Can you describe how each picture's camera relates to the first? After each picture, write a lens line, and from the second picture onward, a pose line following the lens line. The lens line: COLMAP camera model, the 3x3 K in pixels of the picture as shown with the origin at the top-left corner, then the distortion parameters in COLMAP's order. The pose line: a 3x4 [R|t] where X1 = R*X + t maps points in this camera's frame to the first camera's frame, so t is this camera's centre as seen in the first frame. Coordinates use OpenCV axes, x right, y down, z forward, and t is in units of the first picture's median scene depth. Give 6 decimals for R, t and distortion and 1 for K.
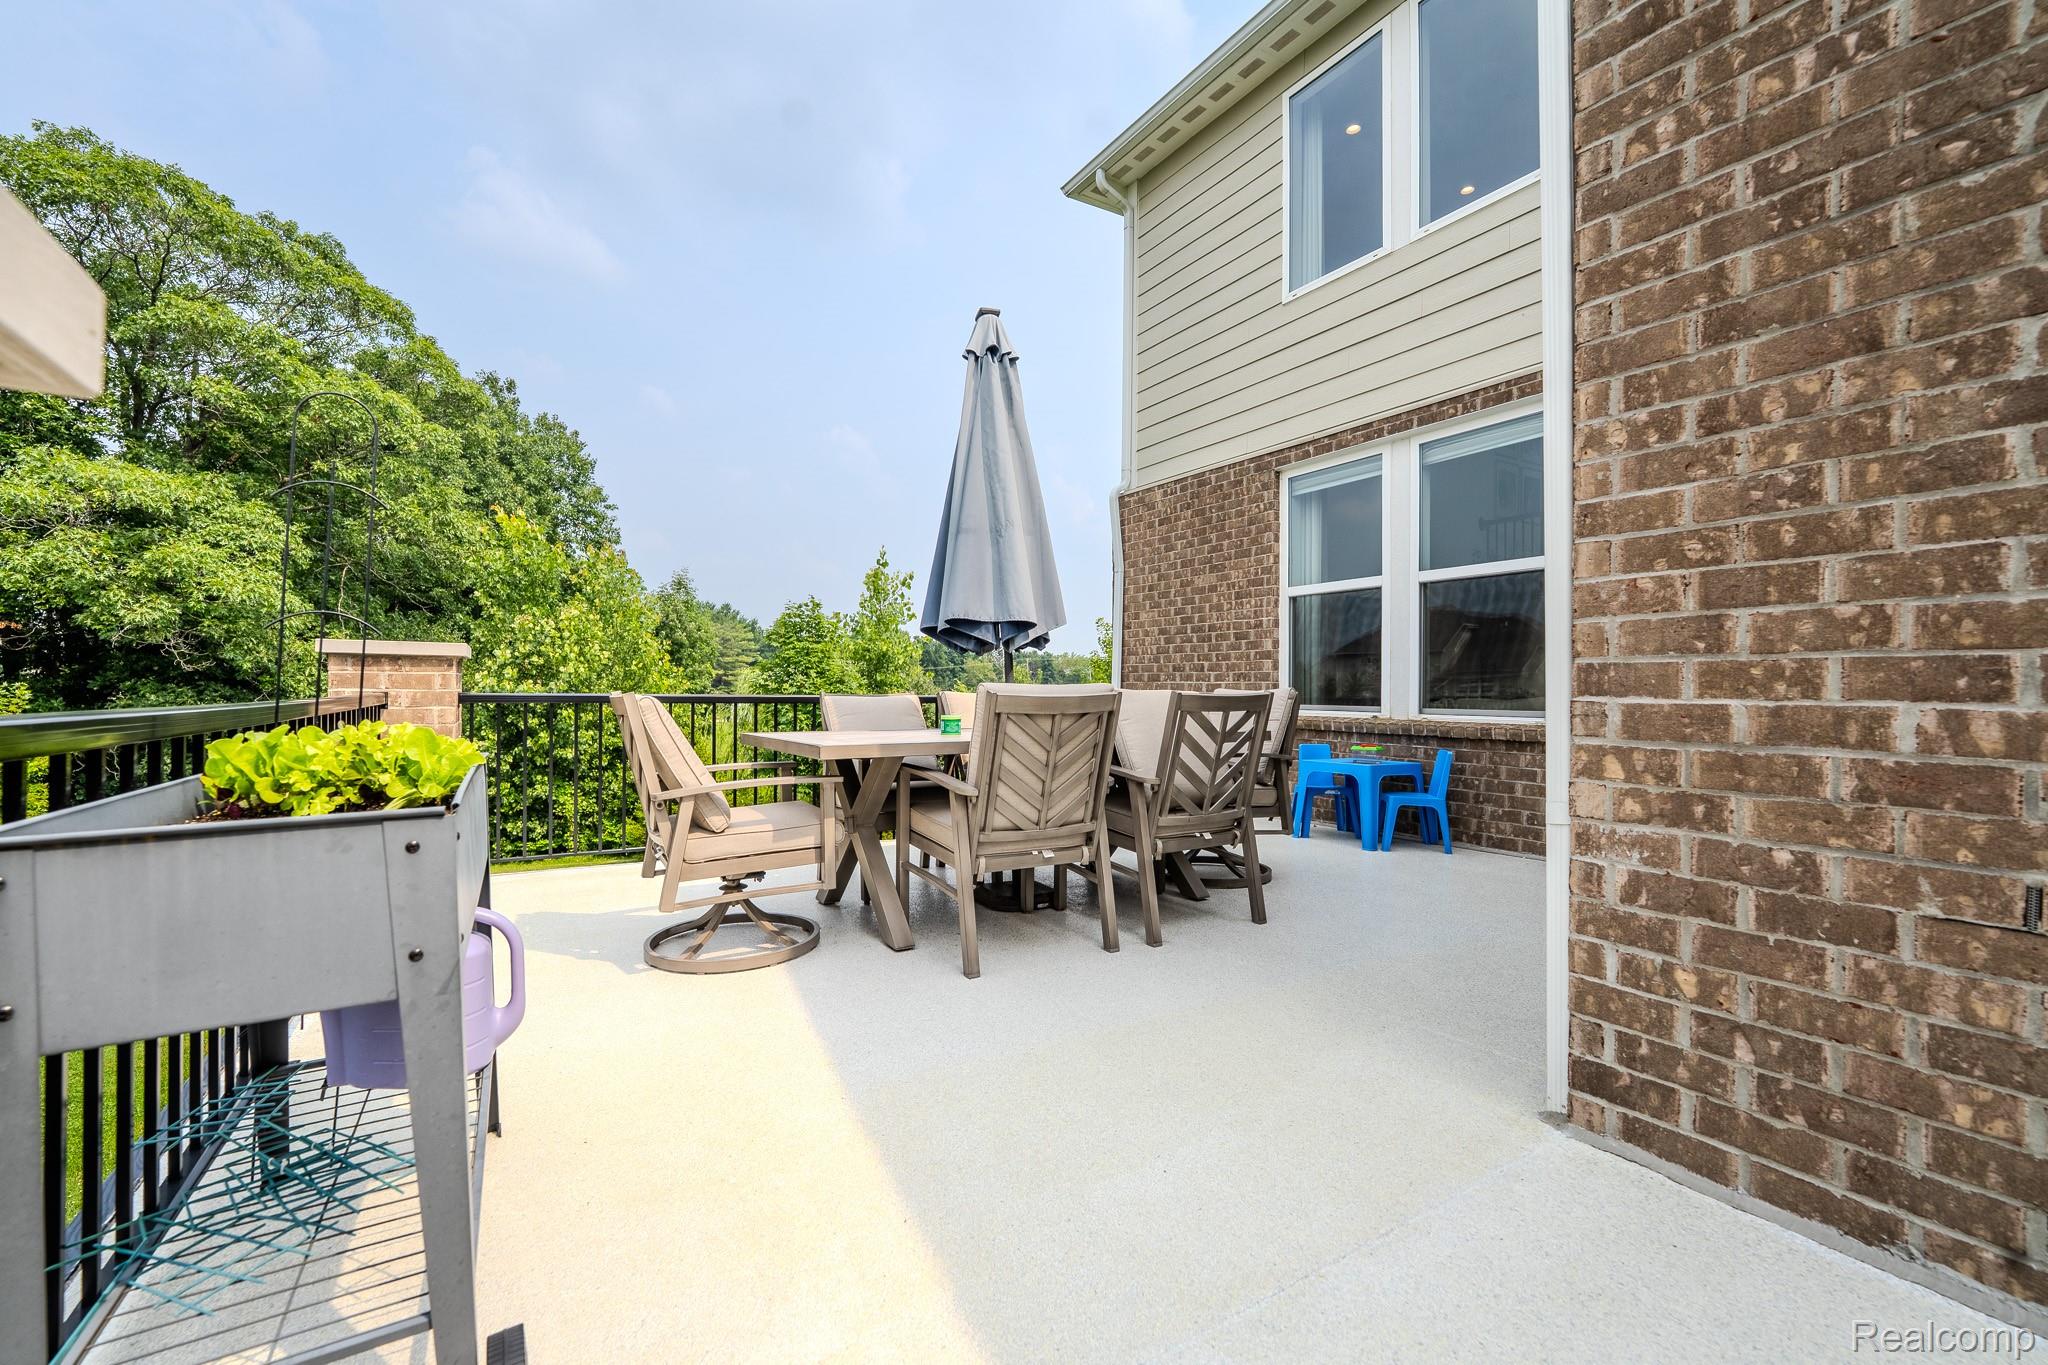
lens RADIAL K [[840.2, 0, 1021.5], [0, 840.2, 687.8], [0, 0, 1]] dist [-0.001742, -0.000123]
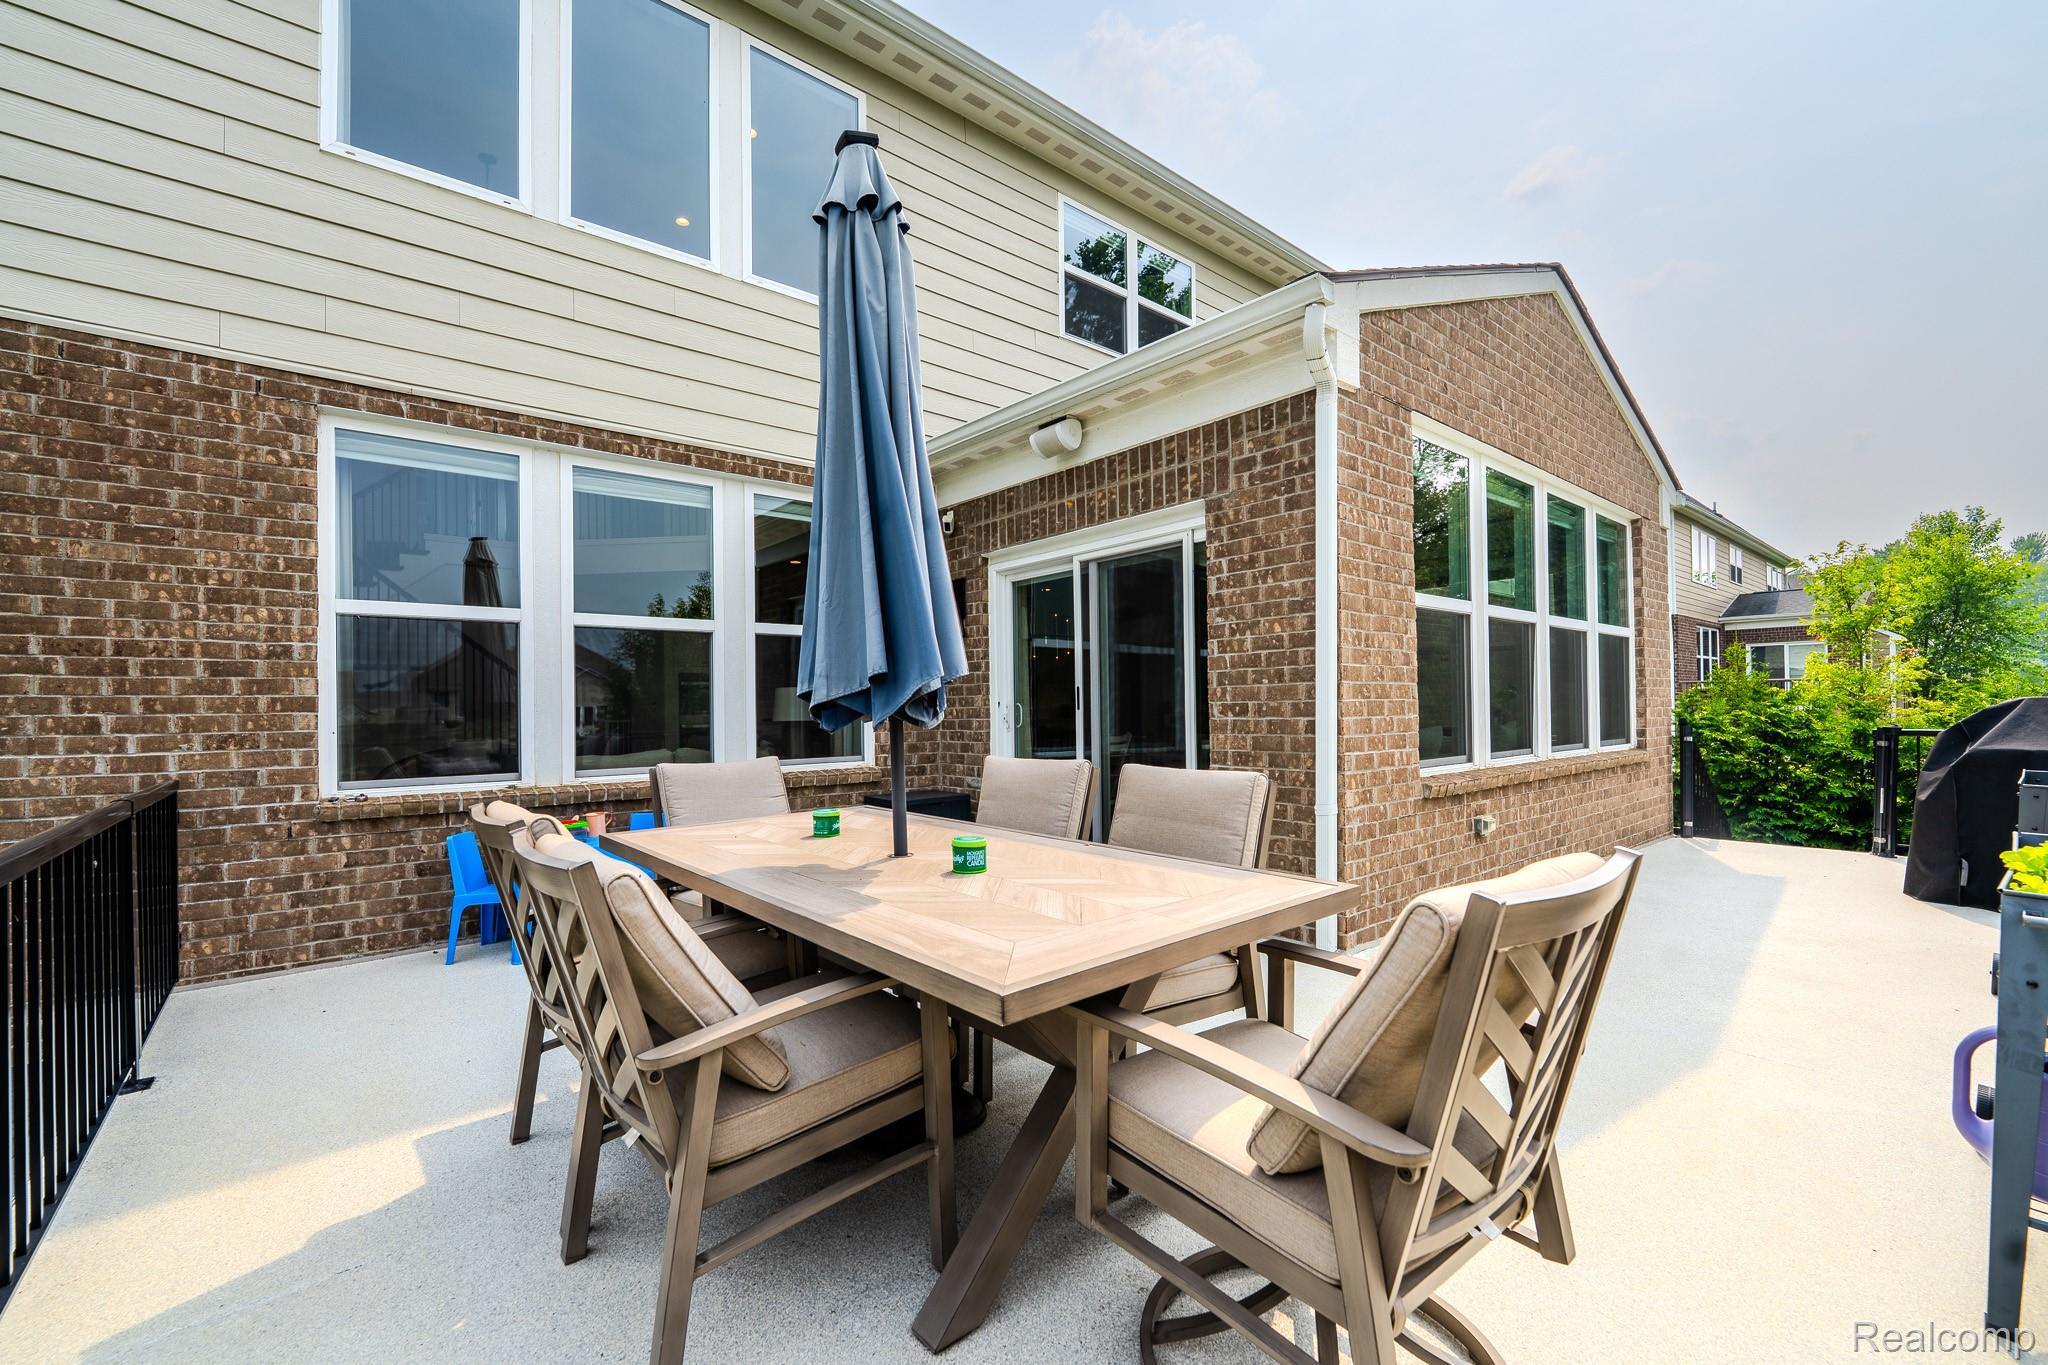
lens RADIAL K [[840.2, 0, 1021.2], [0, 840.2, 696.5], [0, 0, 1]] dist [-0.001742, -0.000123]
pose [[-0.135219, 0.006977, 0.990791, -0.422350], [0.008280, 0.999948, -0.005912, -0.040599], [-0.990781, 0.007404, -0.135269, 0.627726]]
